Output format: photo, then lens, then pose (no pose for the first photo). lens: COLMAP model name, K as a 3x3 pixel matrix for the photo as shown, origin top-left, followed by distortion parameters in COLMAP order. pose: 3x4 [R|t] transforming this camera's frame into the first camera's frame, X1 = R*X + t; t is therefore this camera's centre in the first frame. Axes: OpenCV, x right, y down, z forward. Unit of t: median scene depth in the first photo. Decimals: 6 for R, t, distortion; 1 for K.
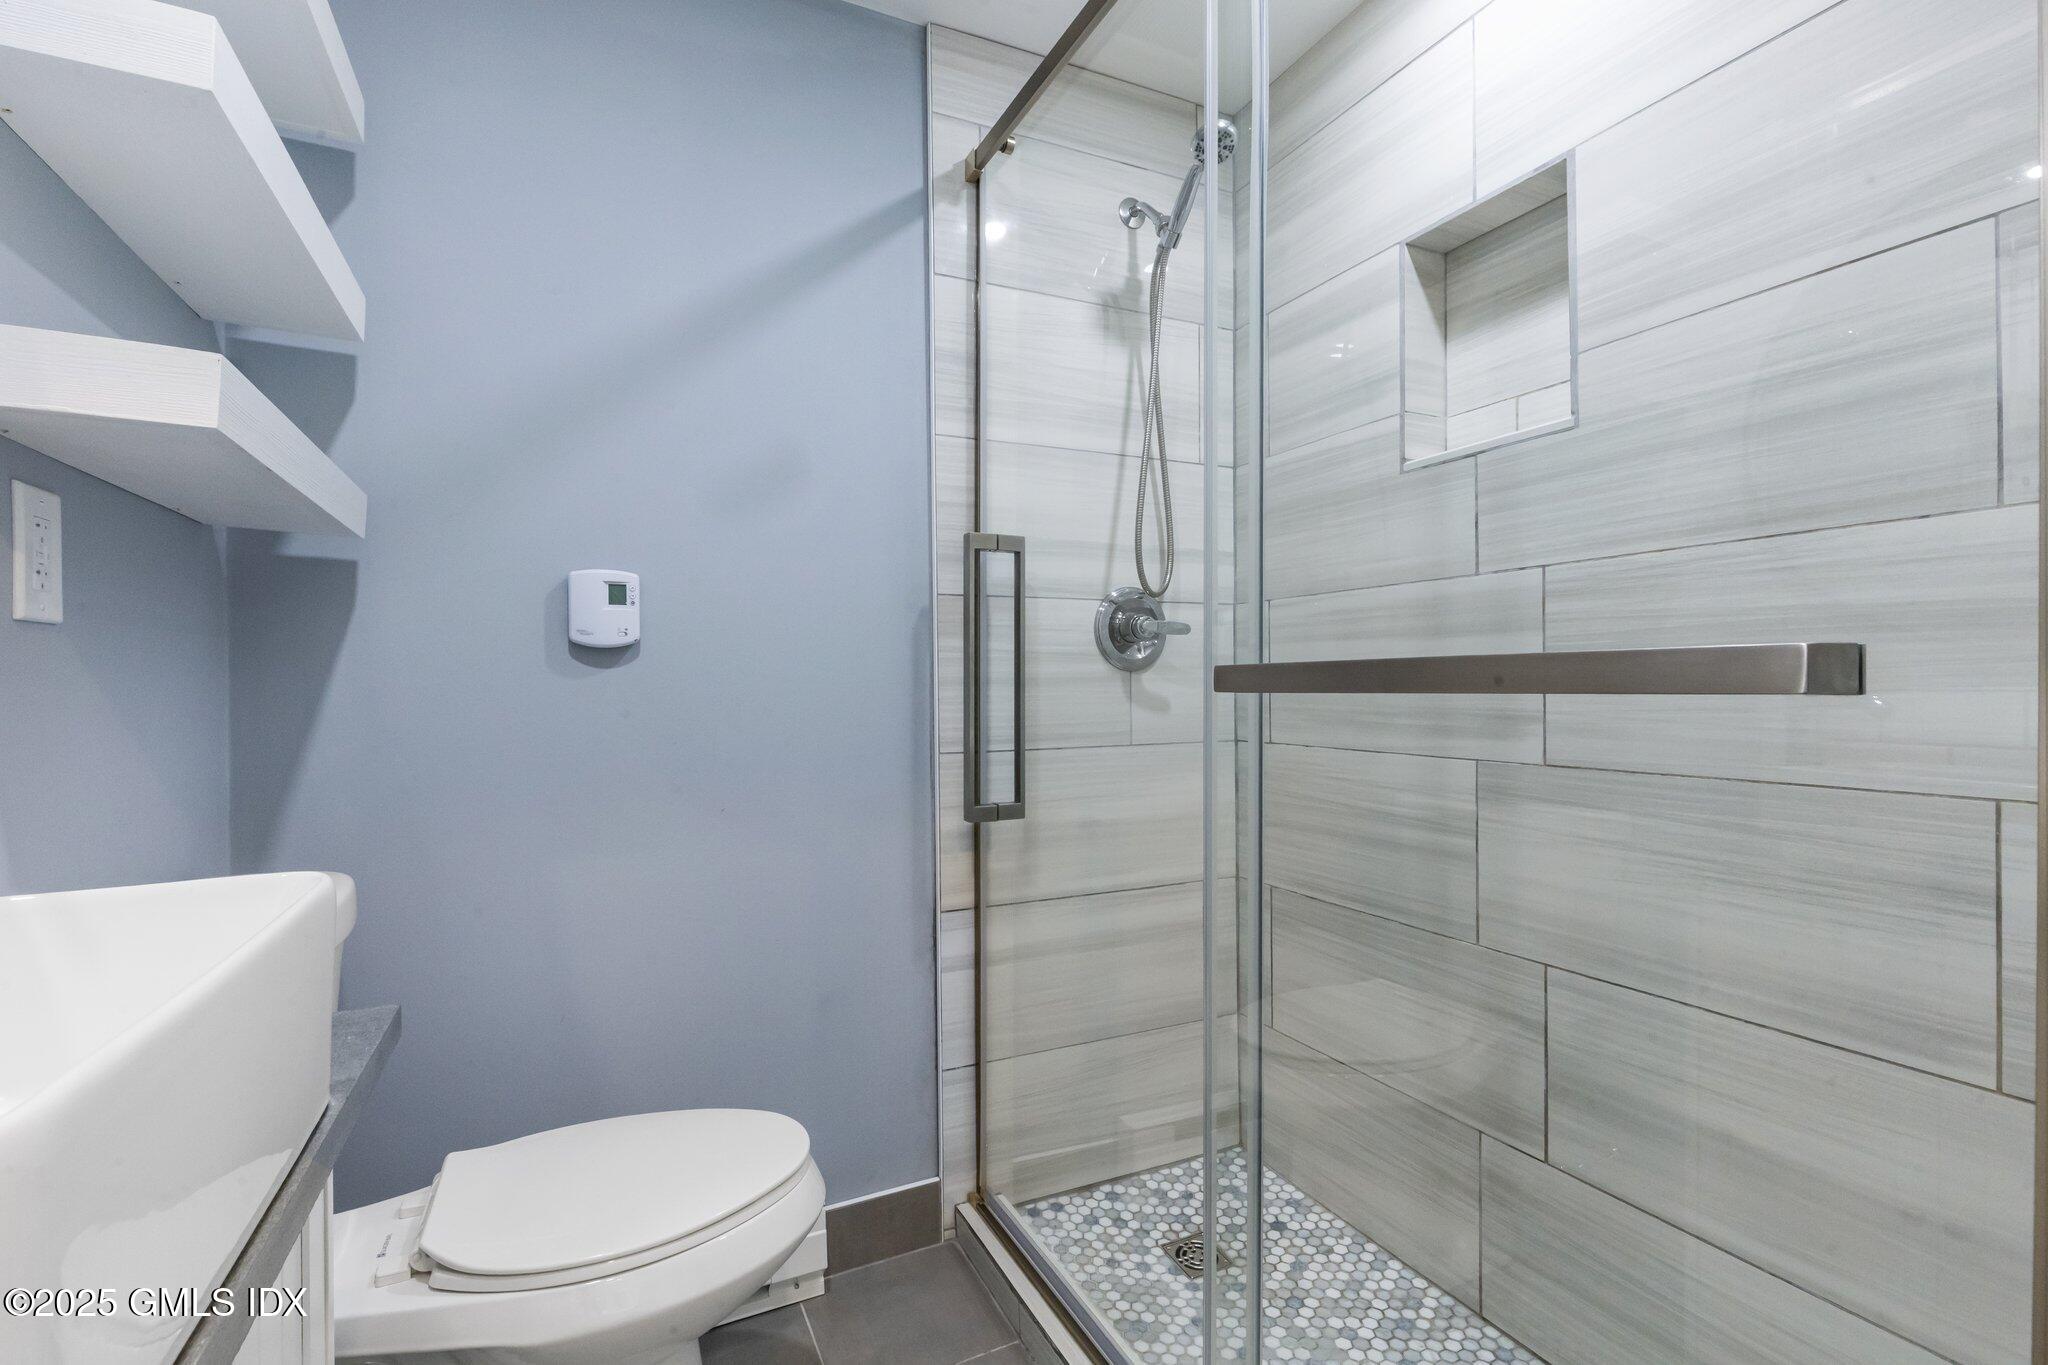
lens RADIAL K [[932.6, 0, 1027.6], [0, 932.6, 674.2], [0, 0, 1]] dist [0.002620, 0.000301]
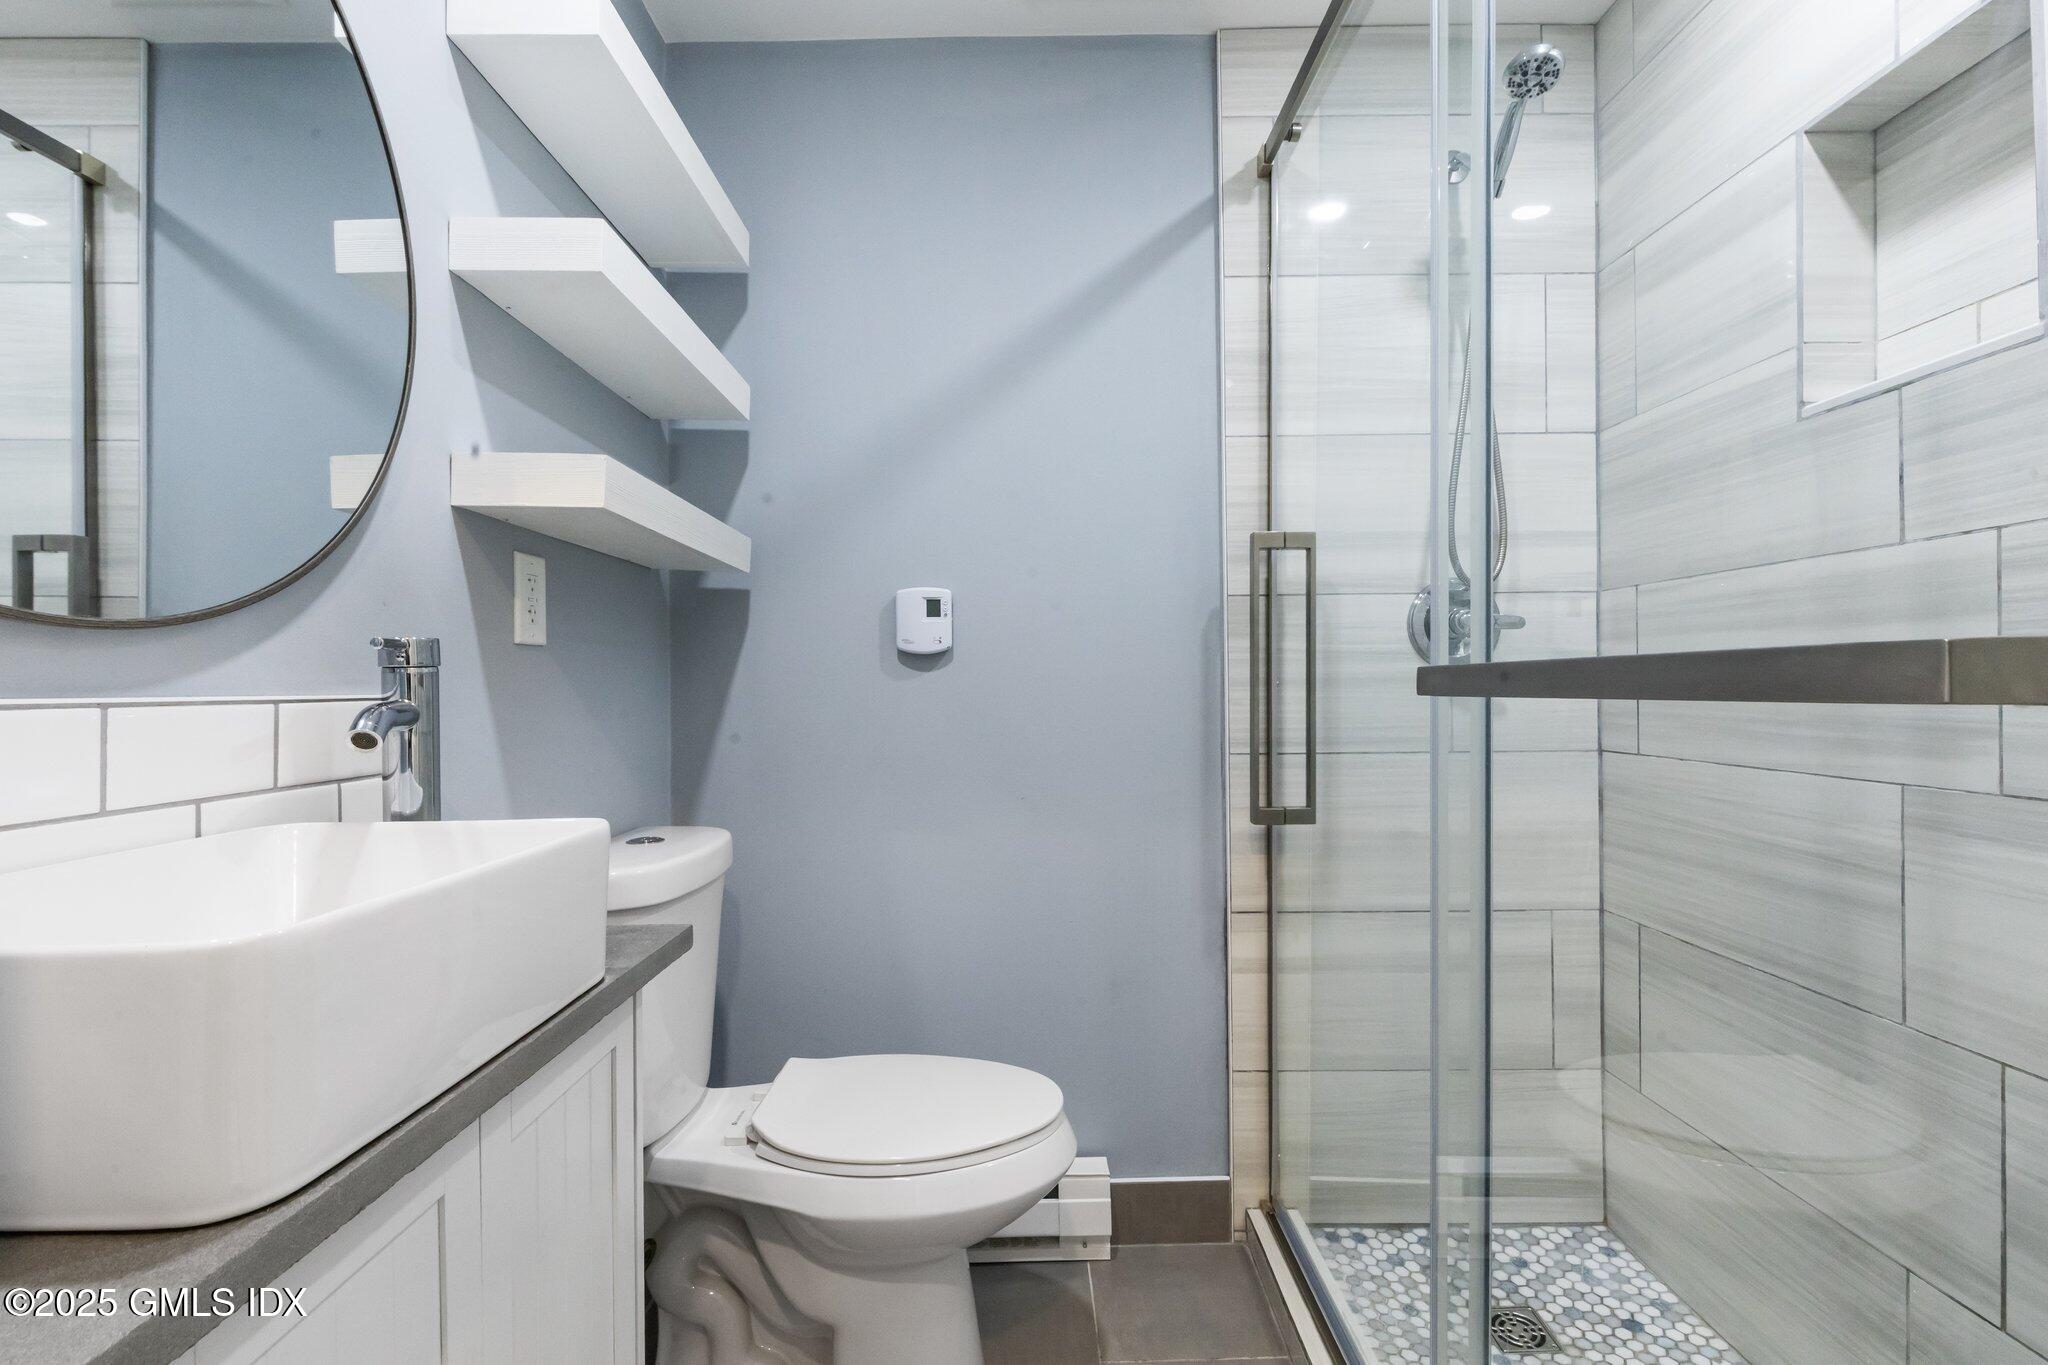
lens RADIAL K [[942.3, 0, 1025.7], [0, 942.3, 670.0], [0, 0, 1]] dist [0.003419, 0.000414]
pose [[0.904641, -0.006649, -0.426123, 0.141536], [0.005376, 0.999977, -0.004191, -0.002545], [0.426141, 0.001500, 0.904656, -0.010992]]
